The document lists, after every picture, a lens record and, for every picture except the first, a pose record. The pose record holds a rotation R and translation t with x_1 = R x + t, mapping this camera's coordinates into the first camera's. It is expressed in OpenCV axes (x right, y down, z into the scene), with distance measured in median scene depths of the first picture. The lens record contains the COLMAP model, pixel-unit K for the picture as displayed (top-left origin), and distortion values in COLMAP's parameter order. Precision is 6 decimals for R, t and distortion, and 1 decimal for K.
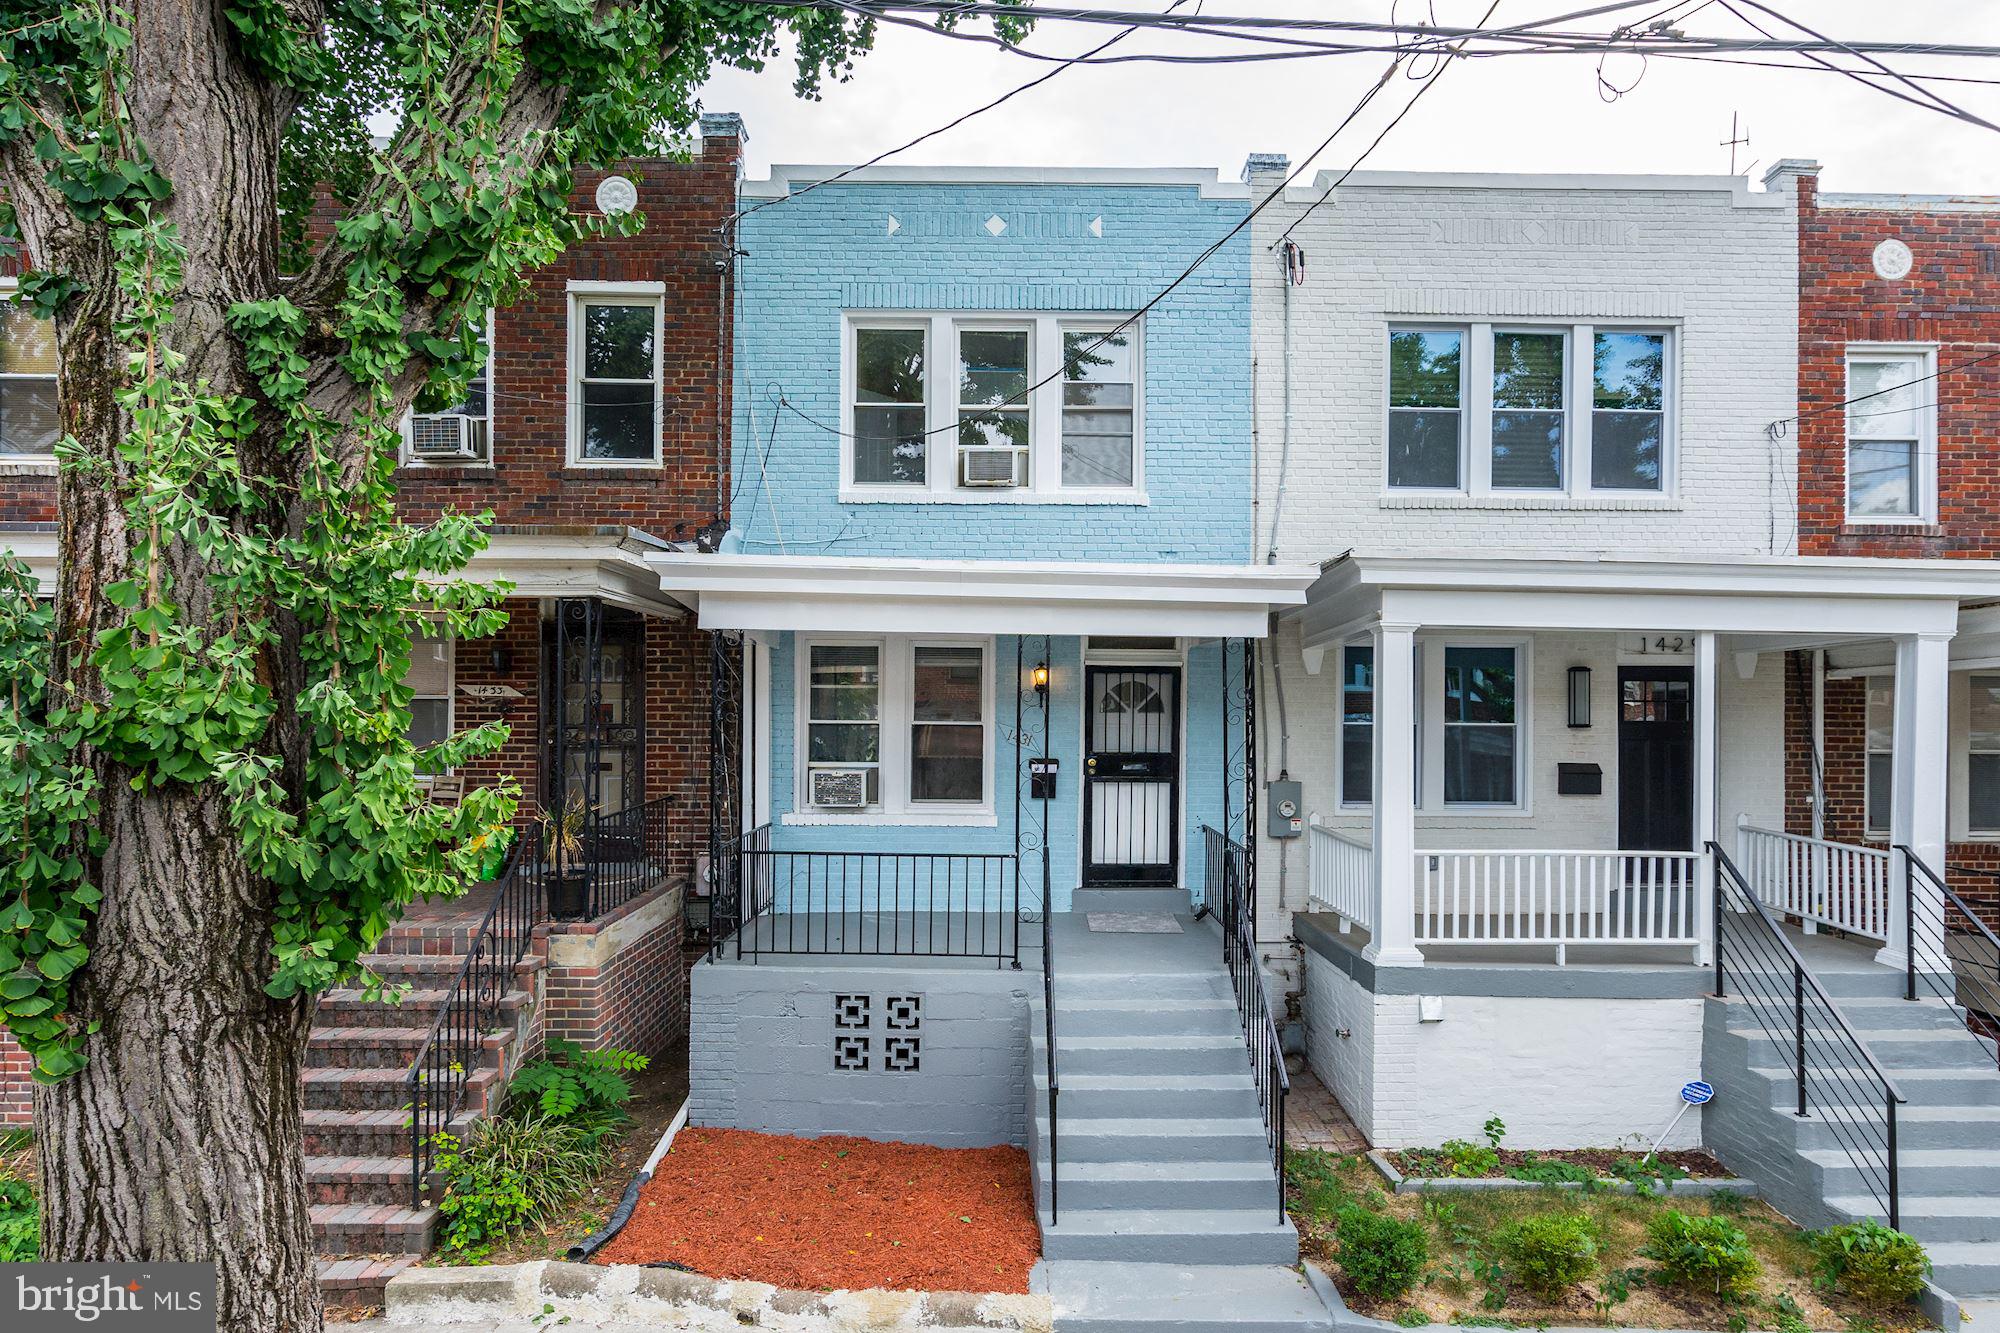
lens RADIAL K [[1104.0, 0, 1005.2], [0, 1104.0, 690.3], [0, 0, 1]] dist [-0.021619, 0.025587]
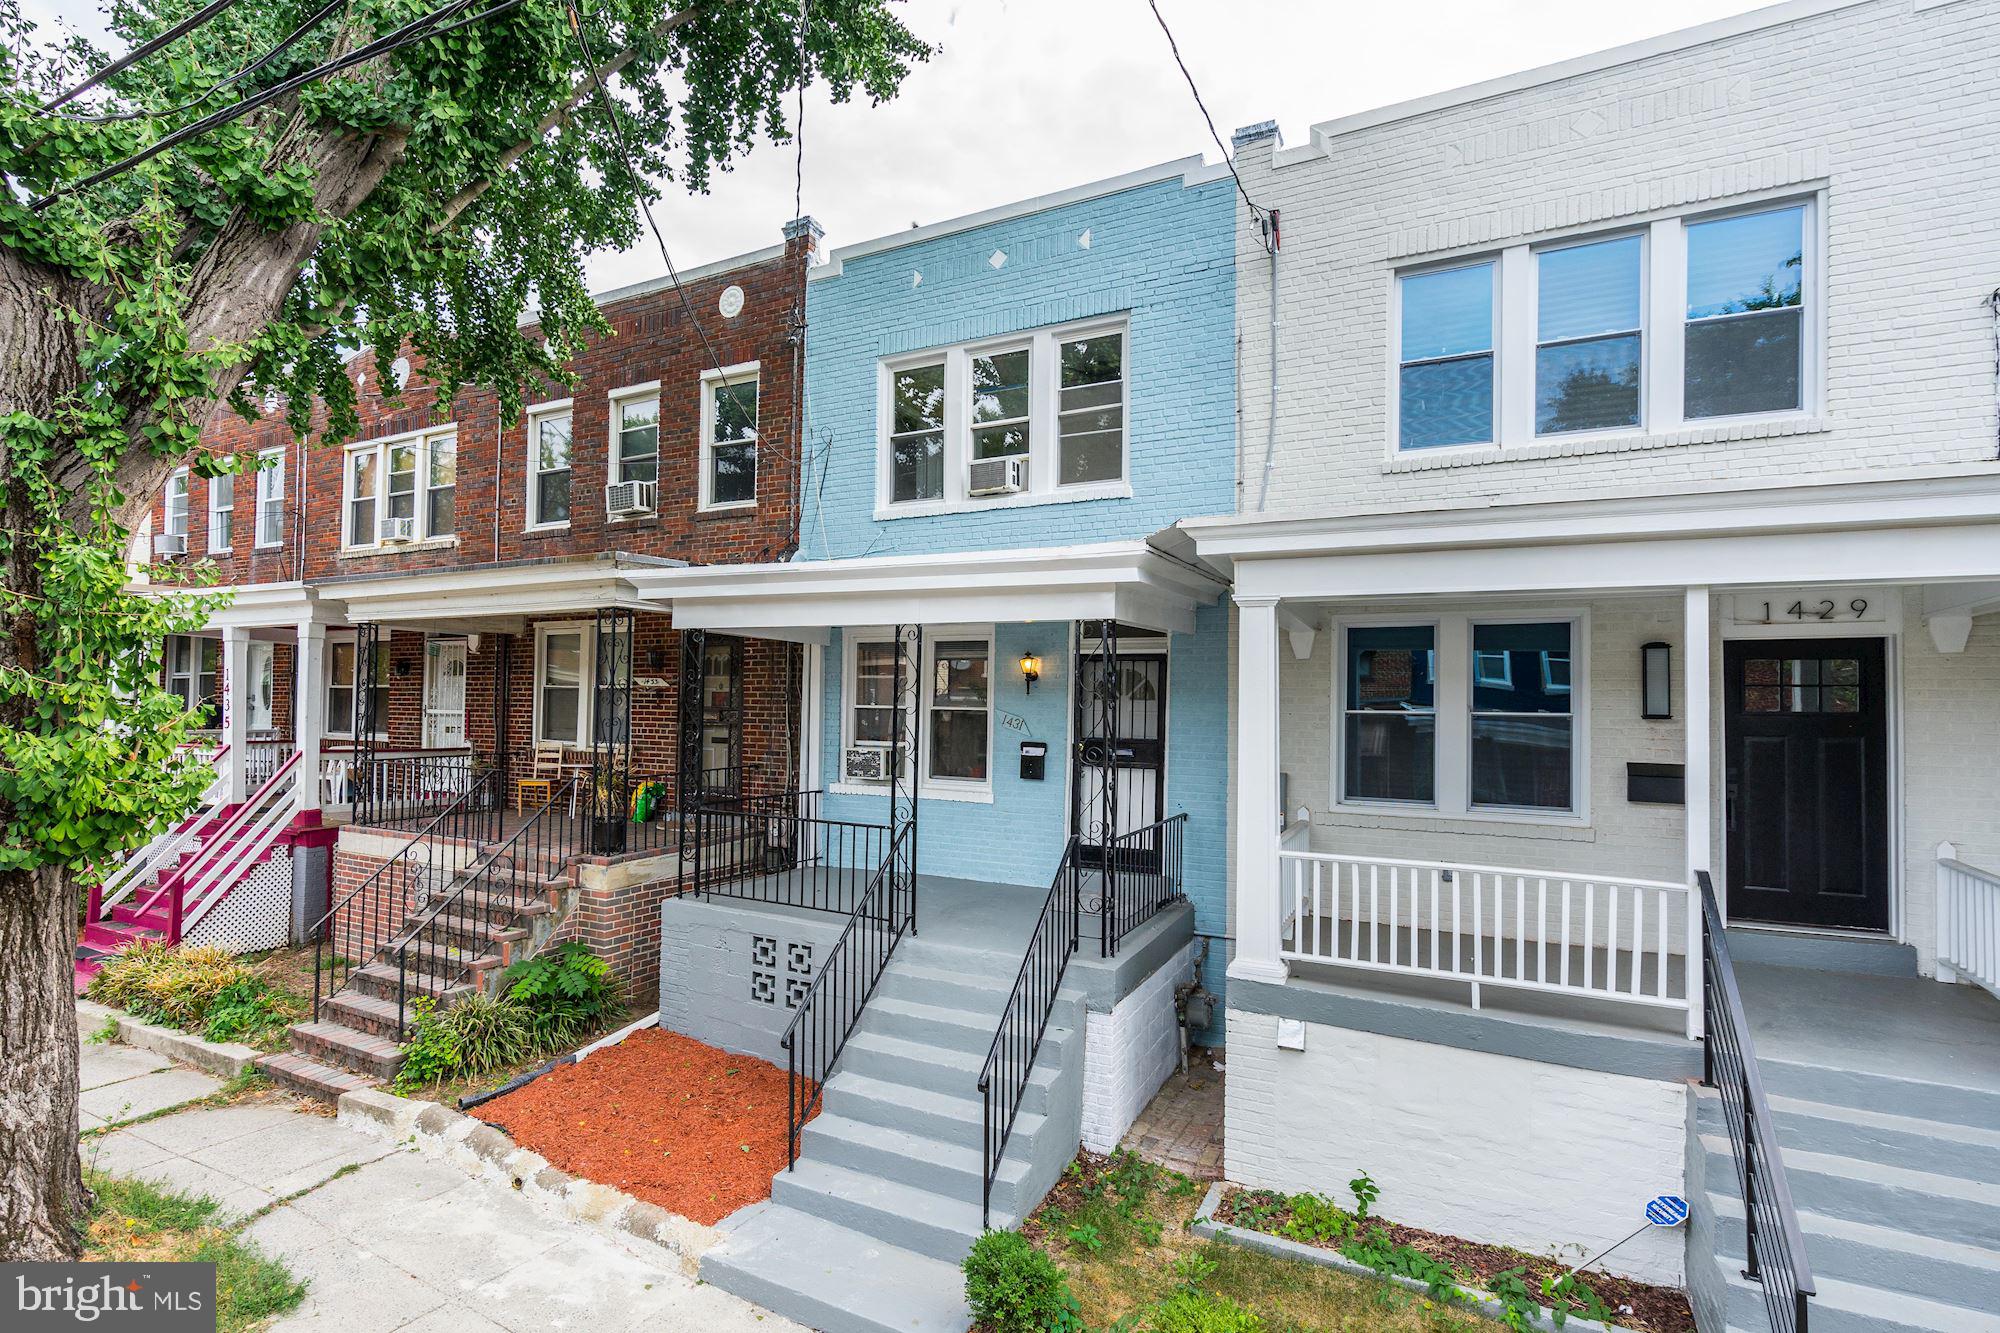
lens RADIAL K [[929.5, 0, 1000.0], [0, 929.5, 666.5], [0, 0, 1]] dist [-0.011143, 0.010409]
pose [[0.883964, -0.015489, -0.467299, 0.429224], [0.002629, 0.999600, -0.028160, 0.013930], [0.467548, 0.023664, 0.883651, 0.187945]]
